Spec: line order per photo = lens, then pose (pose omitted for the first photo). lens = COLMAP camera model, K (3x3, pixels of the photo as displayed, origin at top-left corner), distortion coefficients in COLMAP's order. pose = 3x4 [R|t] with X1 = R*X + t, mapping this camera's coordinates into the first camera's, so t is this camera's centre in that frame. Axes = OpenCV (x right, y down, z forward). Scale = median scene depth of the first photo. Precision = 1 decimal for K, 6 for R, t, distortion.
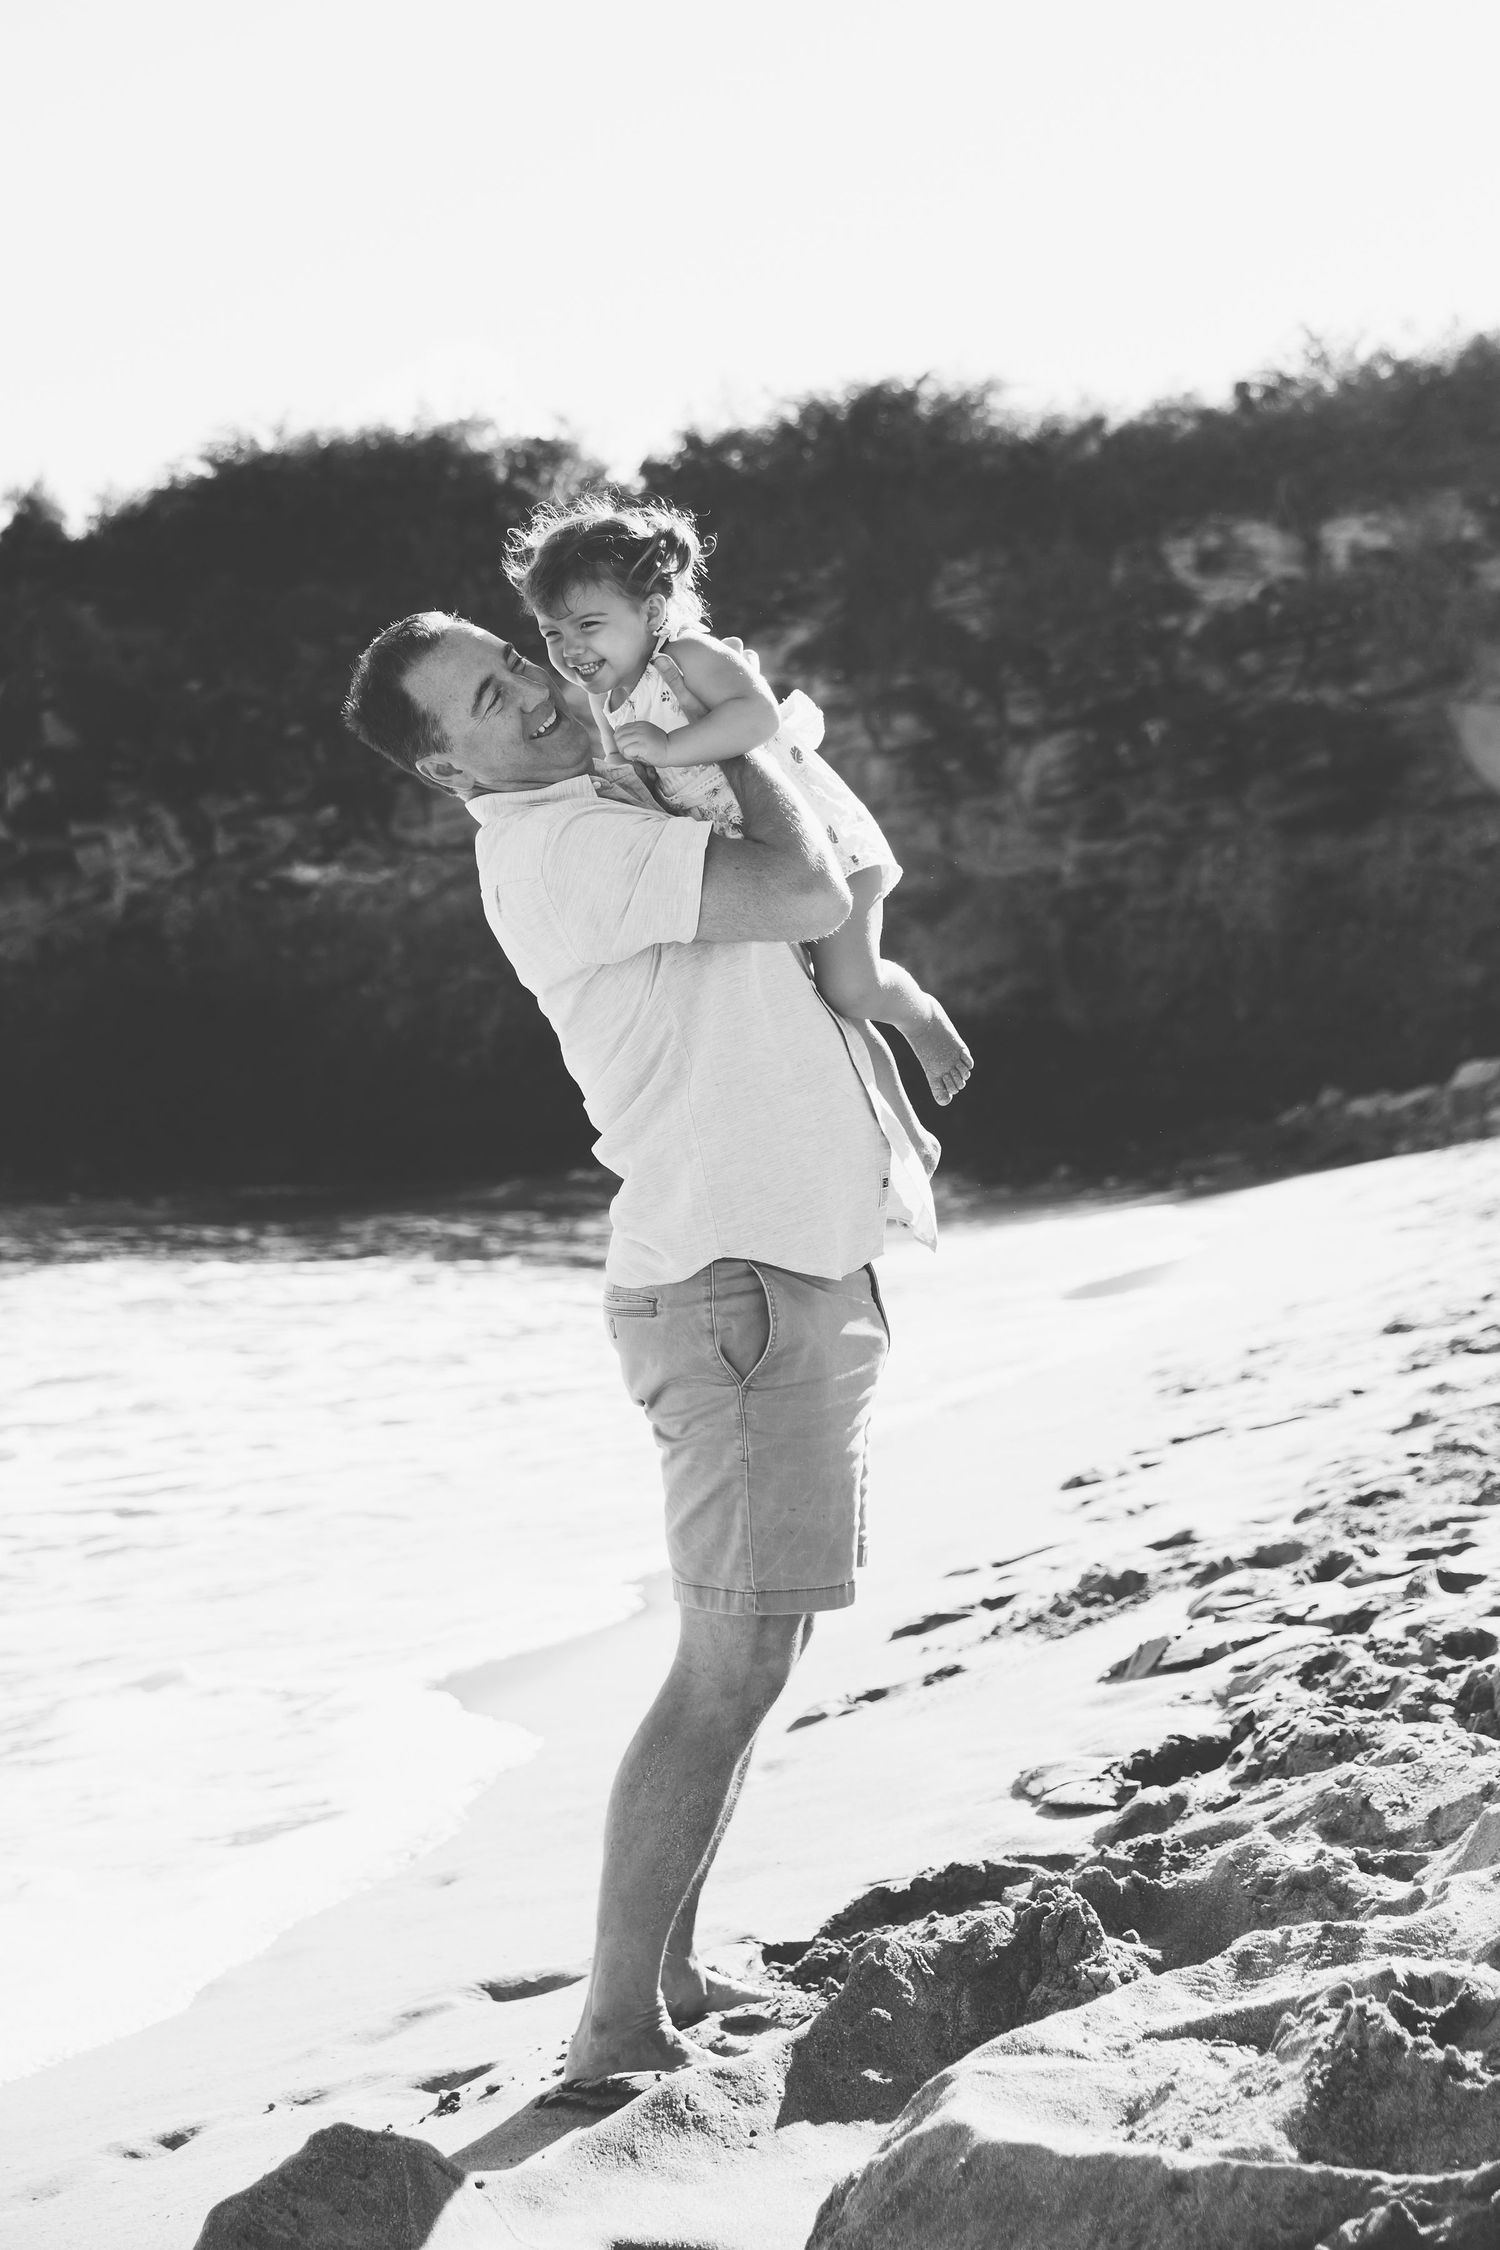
lens RADIAL K [[3640.2, 0, 632.6], [0, 3640.2, 831.5], [0, 0, 1]] dist [0.060173, 0.000000]
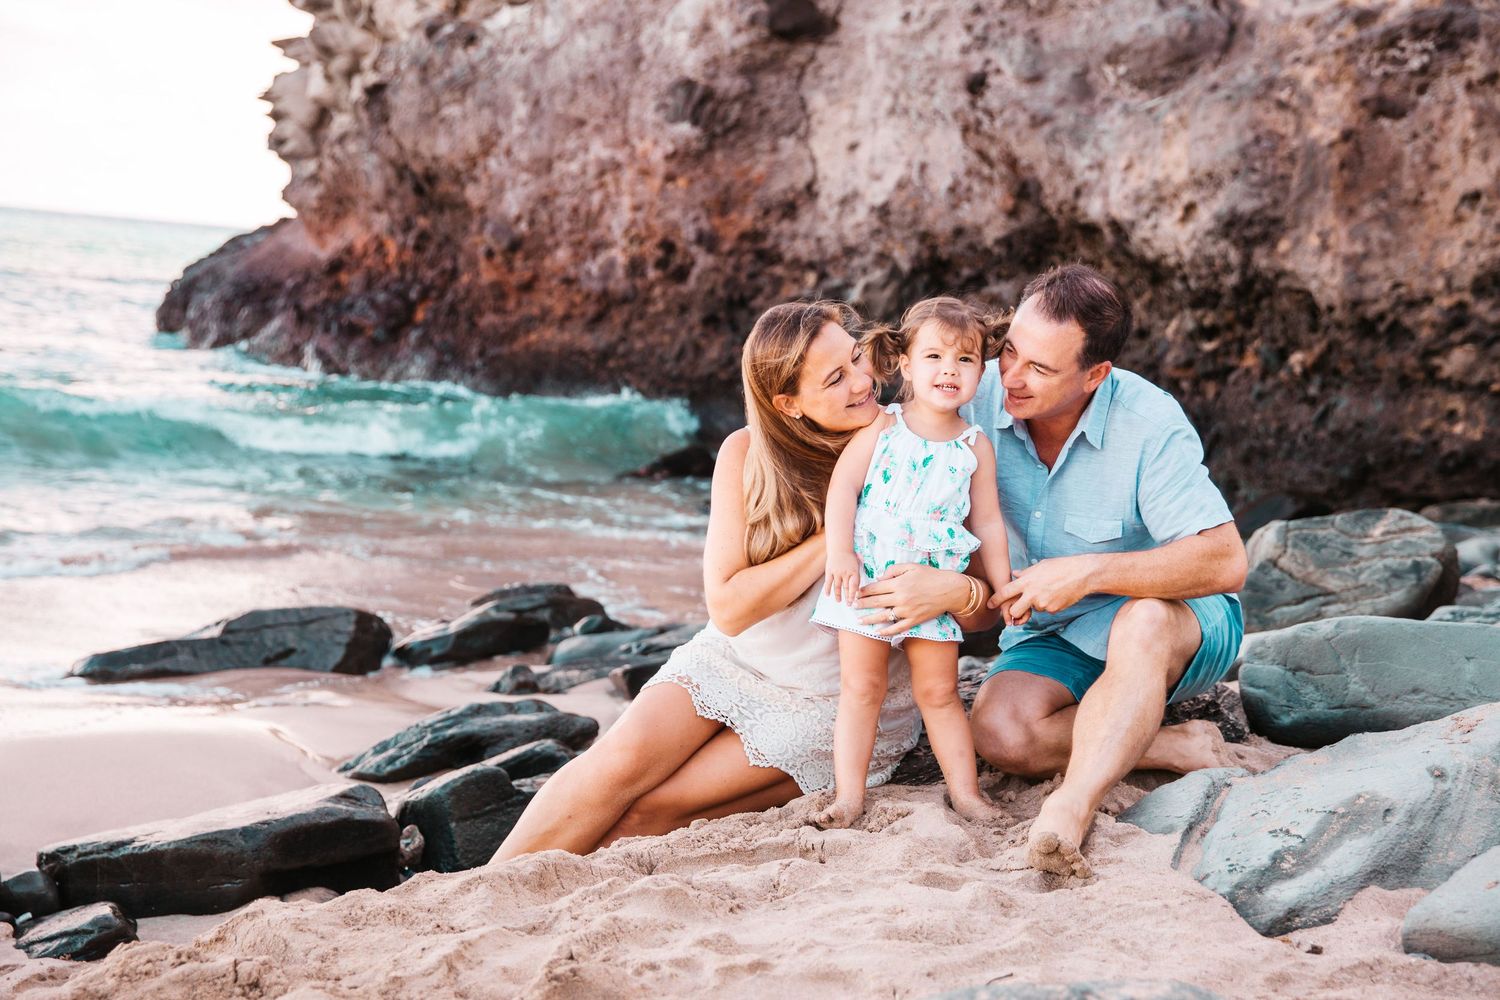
lens RADIAL K [[1973.2, 0, 752.5], [0, 1973.2, 498.5], [0, 0, 1]] dist [0.059632, 0.000000]
pose [[0.784182, 0.152747, -0.601437, 0.236622], [-0.067228, 0.984438, 0.162364, 0.041886], [0.616878, -0.086889, 0.782248, 0.706090]]
